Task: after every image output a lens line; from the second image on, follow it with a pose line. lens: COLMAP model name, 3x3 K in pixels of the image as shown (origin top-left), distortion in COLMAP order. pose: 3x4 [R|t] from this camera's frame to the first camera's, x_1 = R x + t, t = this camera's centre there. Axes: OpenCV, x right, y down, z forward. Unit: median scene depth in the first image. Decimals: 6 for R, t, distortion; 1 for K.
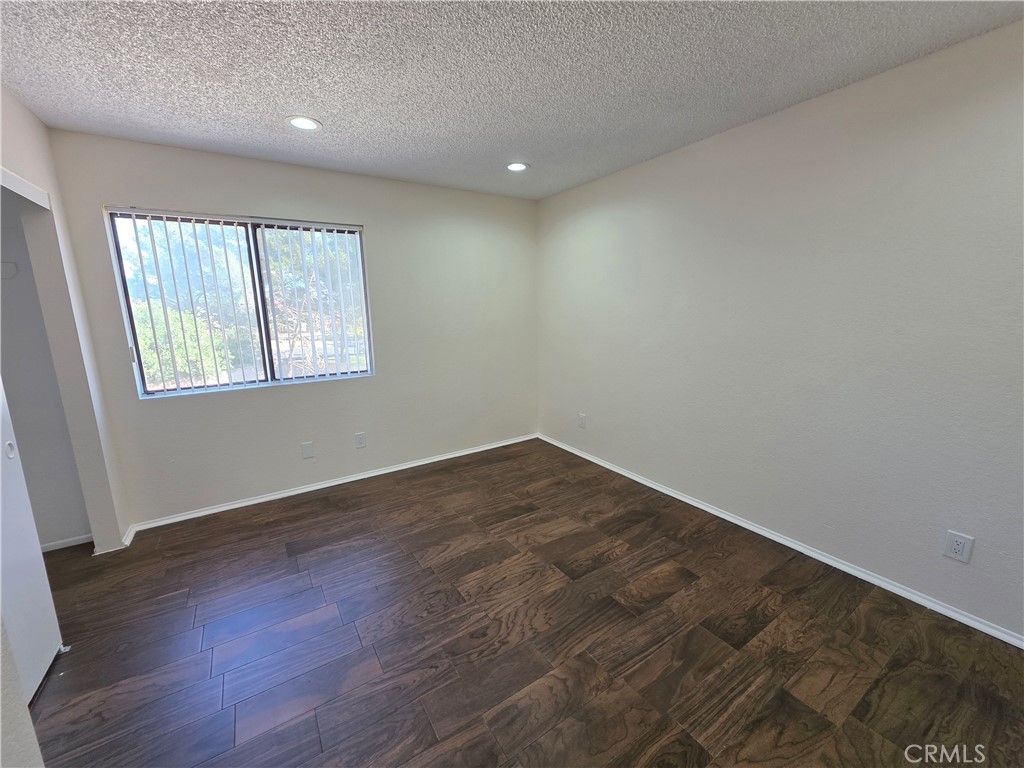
lens RADIAL K [[405.0, 0, 510.3], [0, 405.0, 383.0], [0, 0, 1]] dist [0.001580, -0.000196]
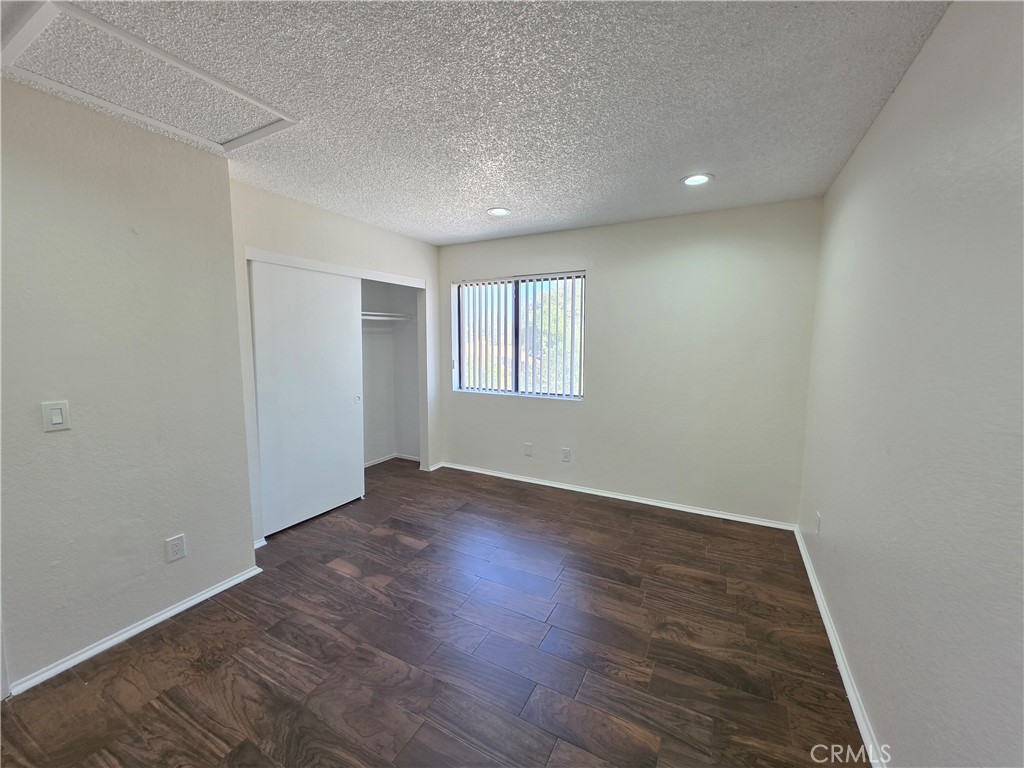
lens RADIAL K [[407.1, 0, 508.3], [0, 407.1, 380.1], [0, 0, 1]] dist [0.003638, 0.000007]
pose [[0.487395, 0.107488, -0.866541, 0.631299], [-0.175218, 0.984248, 0.023535, -0.077620], [0.855421, 0.140363, 0.498551, 0.311936]]
